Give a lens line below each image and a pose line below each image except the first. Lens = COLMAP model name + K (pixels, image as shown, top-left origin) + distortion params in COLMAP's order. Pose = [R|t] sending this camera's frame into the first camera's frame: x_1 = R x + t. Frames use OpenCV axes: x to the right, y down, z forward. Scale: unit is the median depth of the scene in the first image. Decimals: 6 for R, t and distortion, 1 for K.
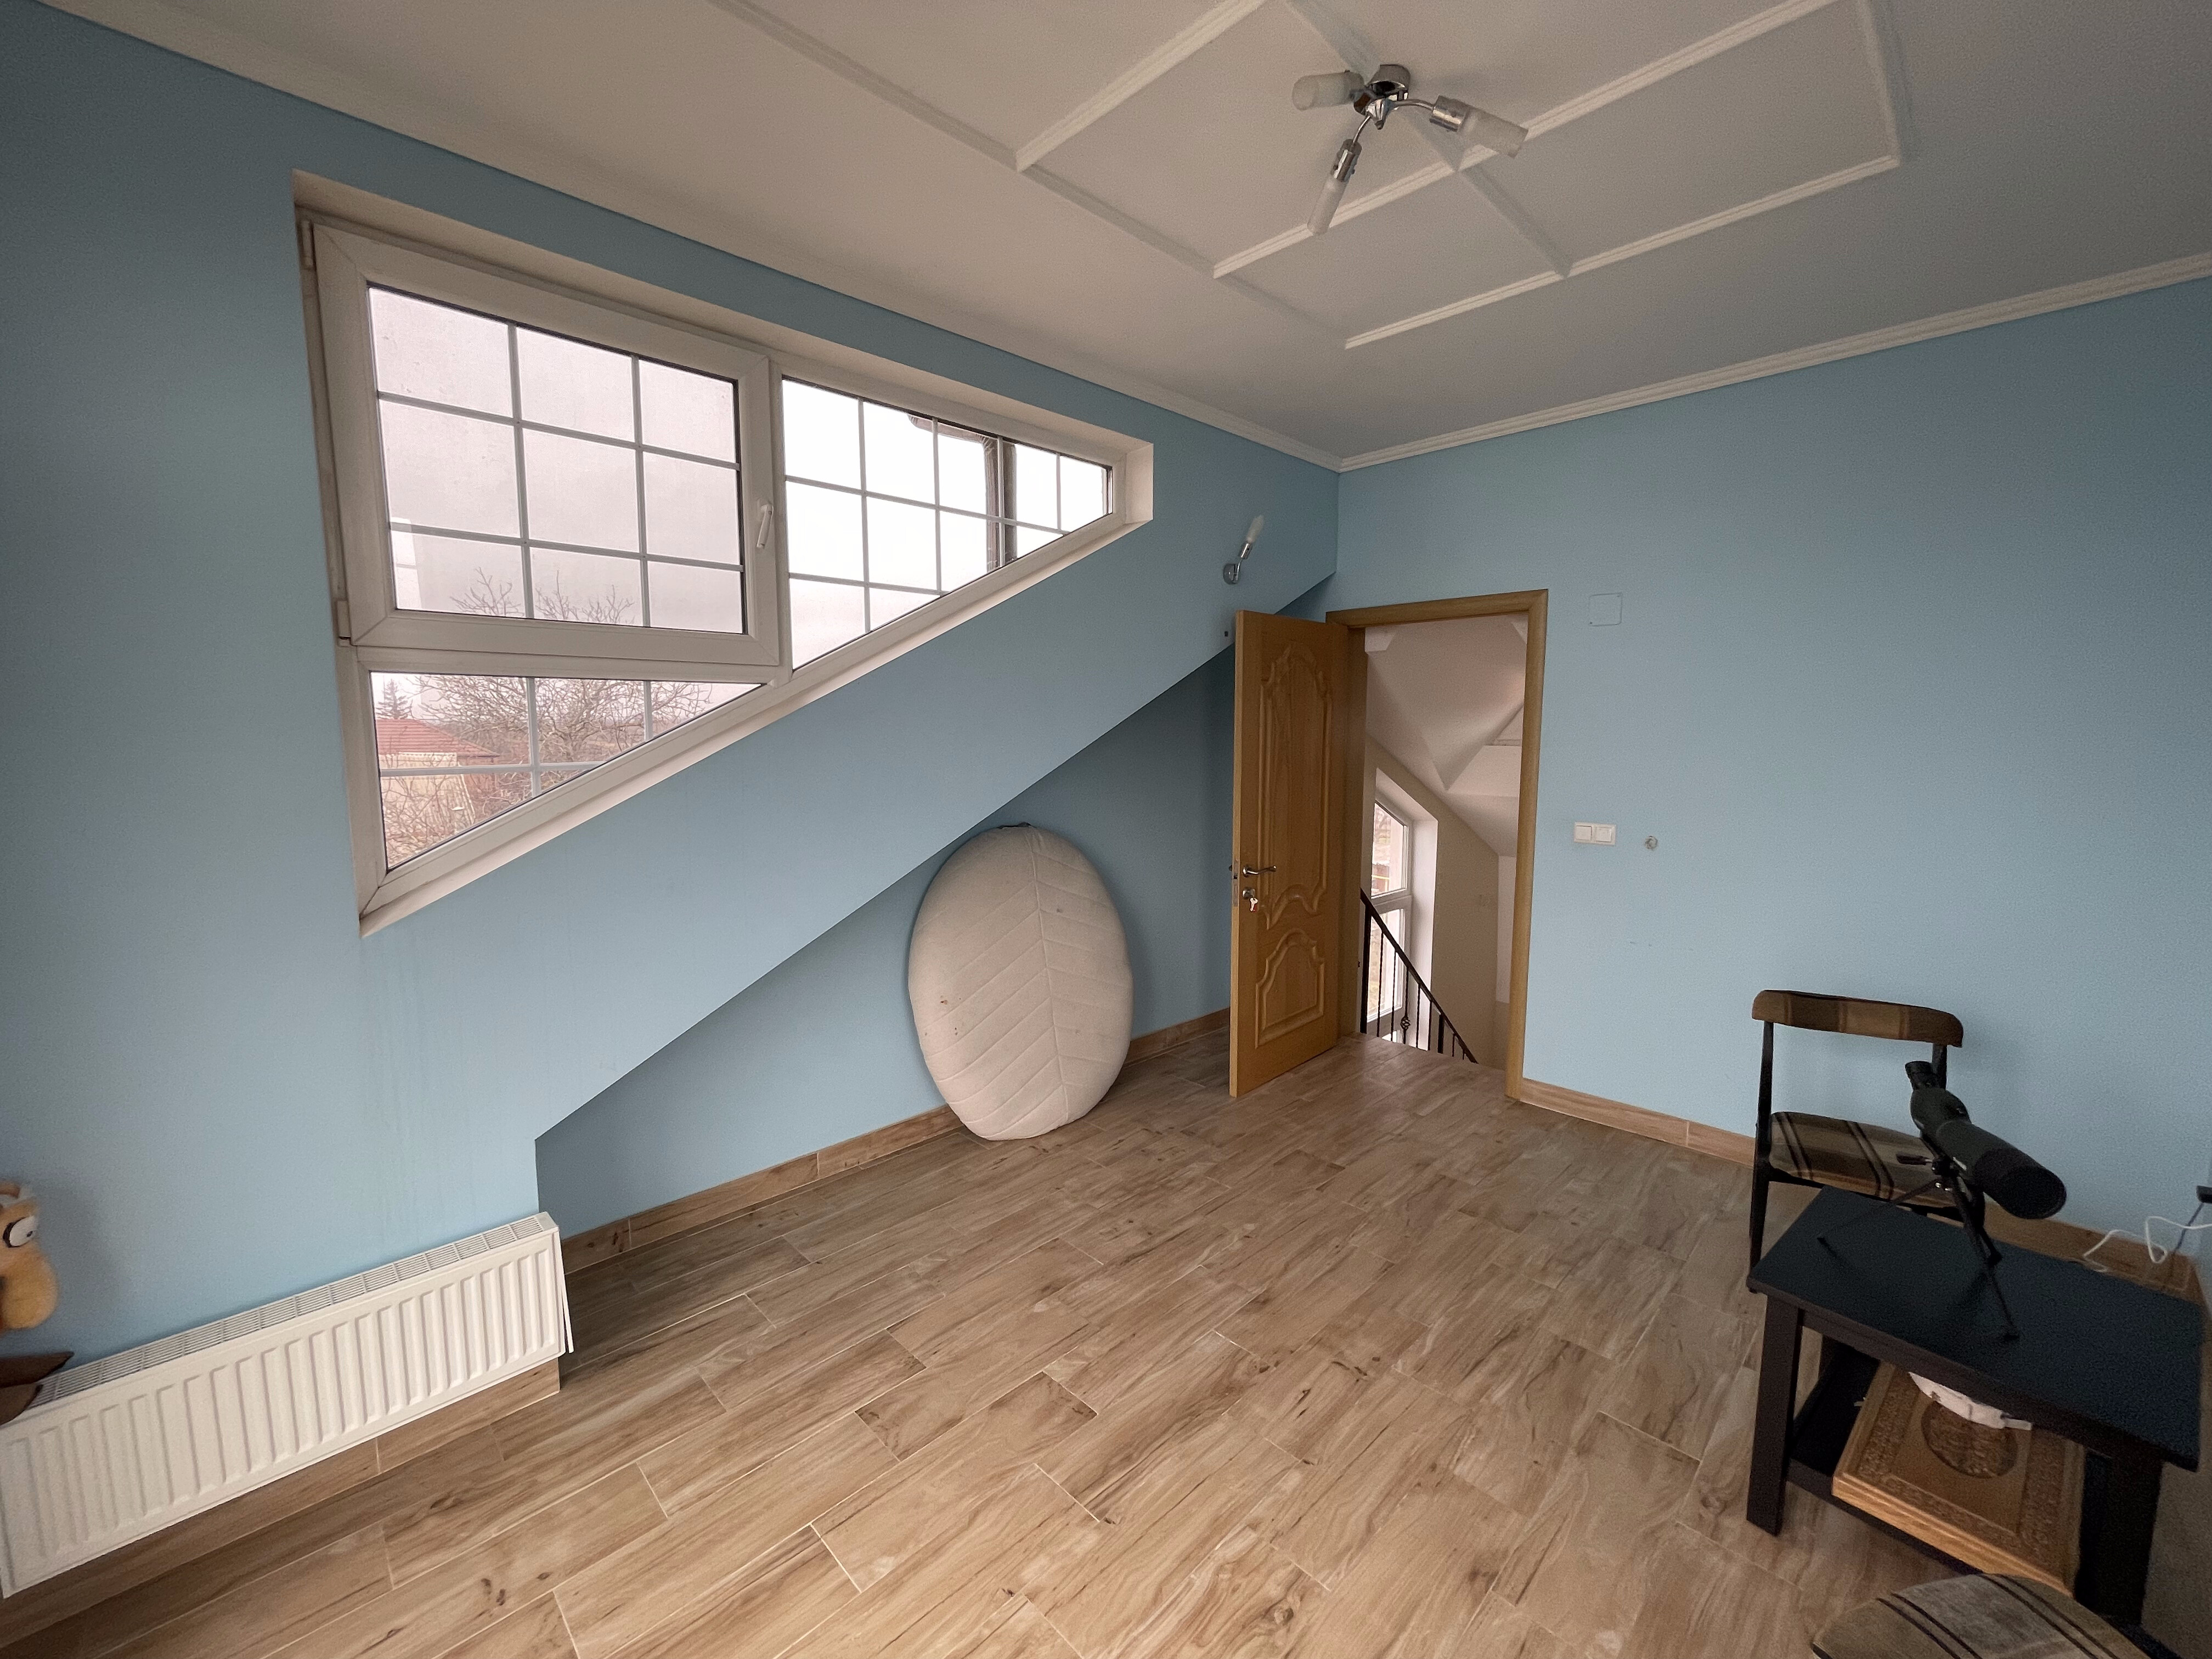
lens RADIAL K [[893.7, 0, 1107.1], [0, 893.7, 821.6], [0, 0, 1]] dist [-0.002923, 0.000196]
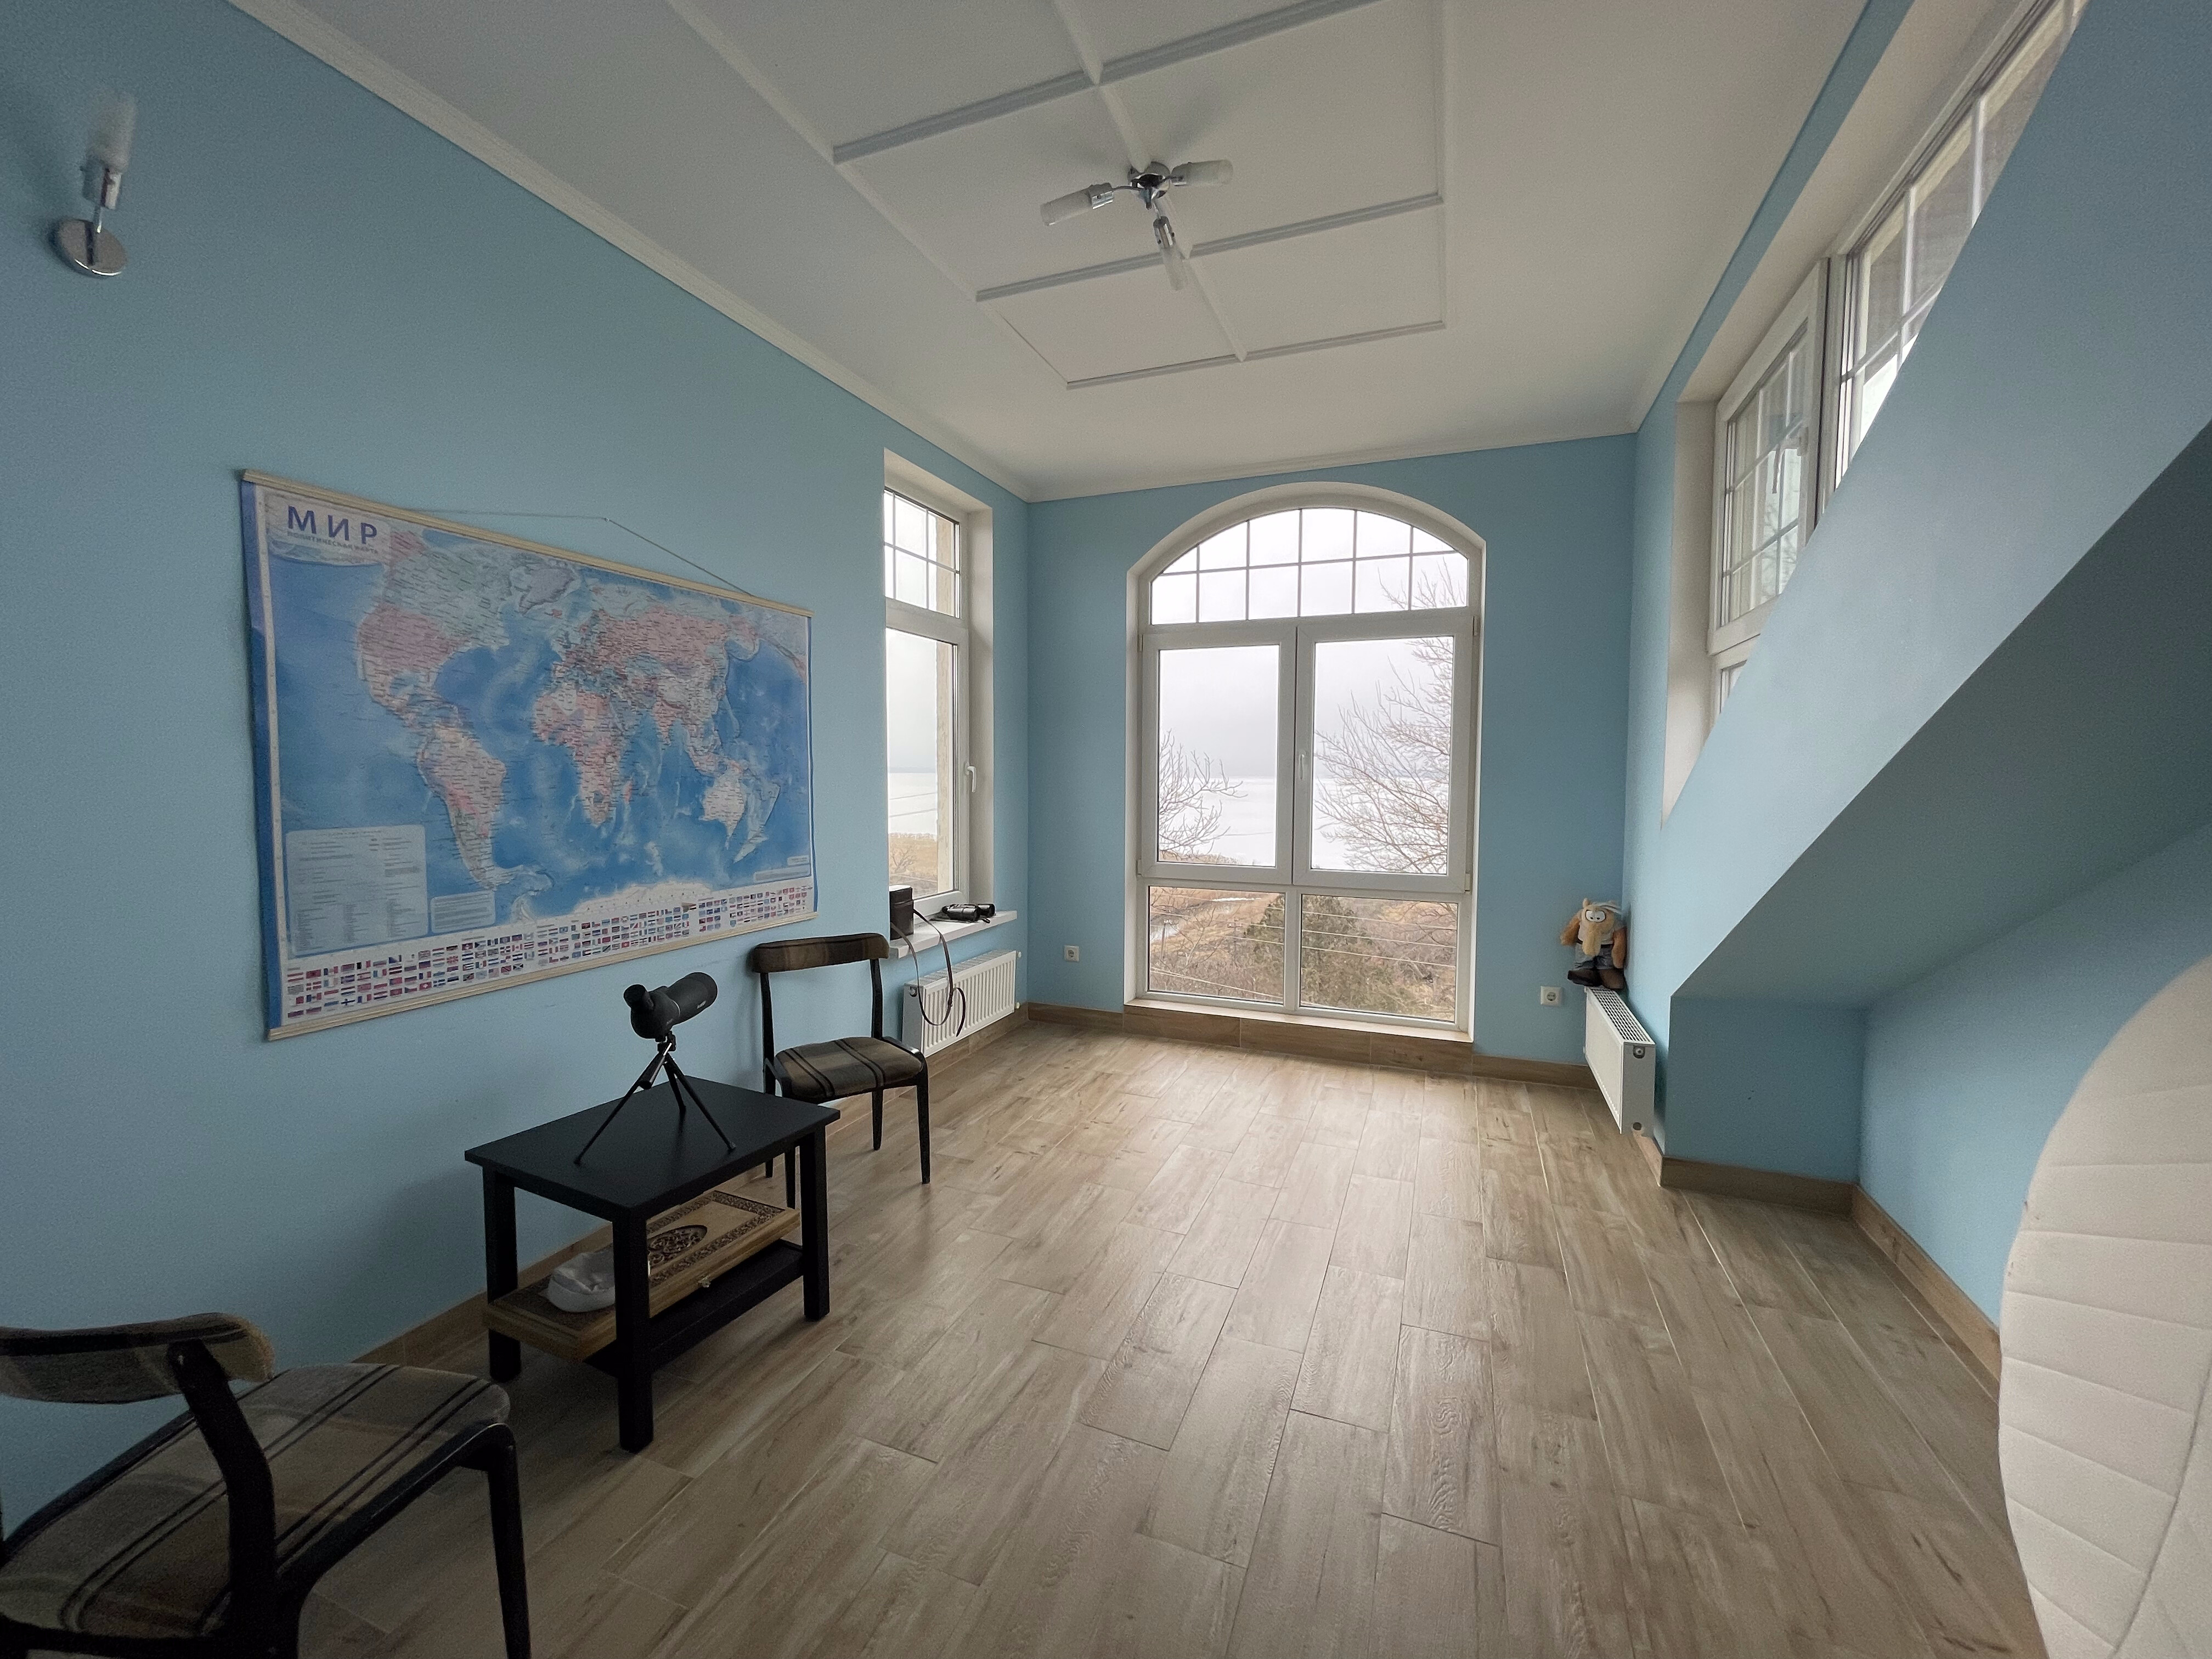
lens RADIAL K [[893.7, 0, 1103.2], [0, 893.7, 824.0], [0, 0, 1]] dist [-0.002923, 0.000196]
pose [[-0.912064, 0.017866, -0.409659, 0.660764], [-0.053924, 0.985148, 0.163020, -0.079511], [0.406487, 0.170775, -0.897555, 1.648106]]
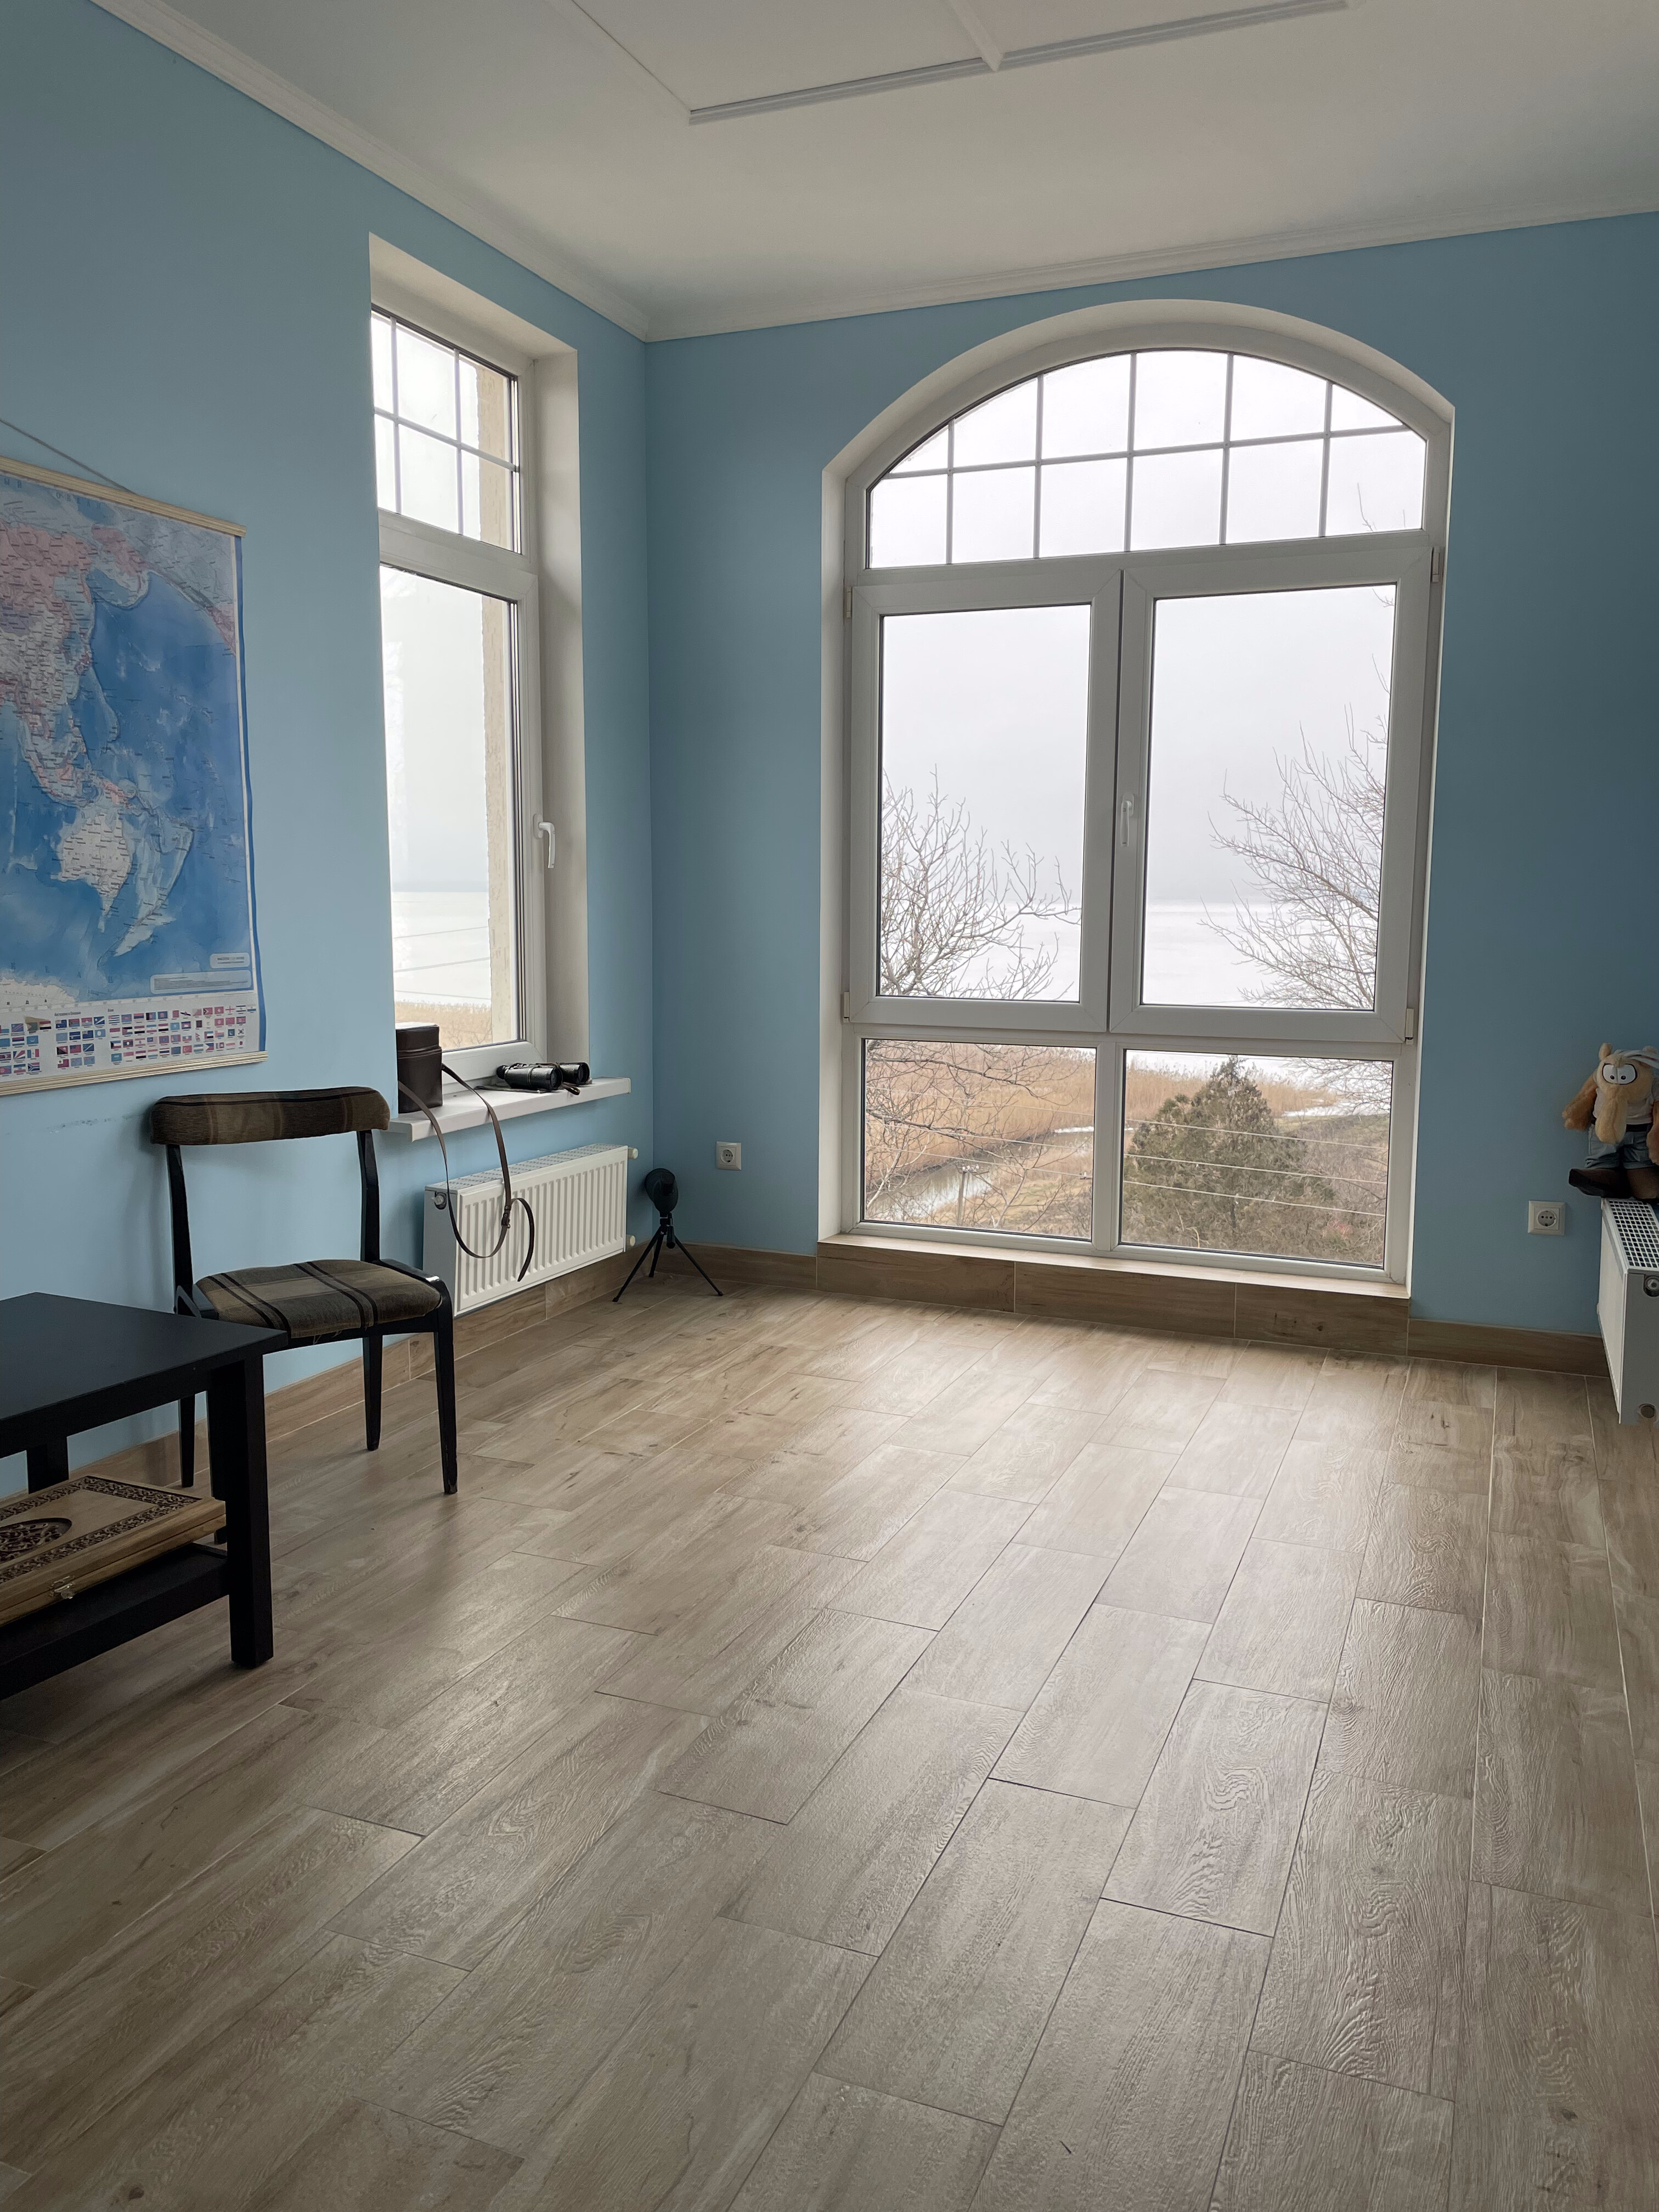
lens RADIAL K [[1668.9, 0, 842.8], [0, 1668.9, 1095.2], [0, 0, 1]] dist [0.054746, -0.044804]
pose [[-0.915142, 0.040876, -0.401053, 0.634171], [-0.055216, 0.972761, 0.225138, -0.030877], [0.399331, 0.228178, -0.887958, 1.820920]]
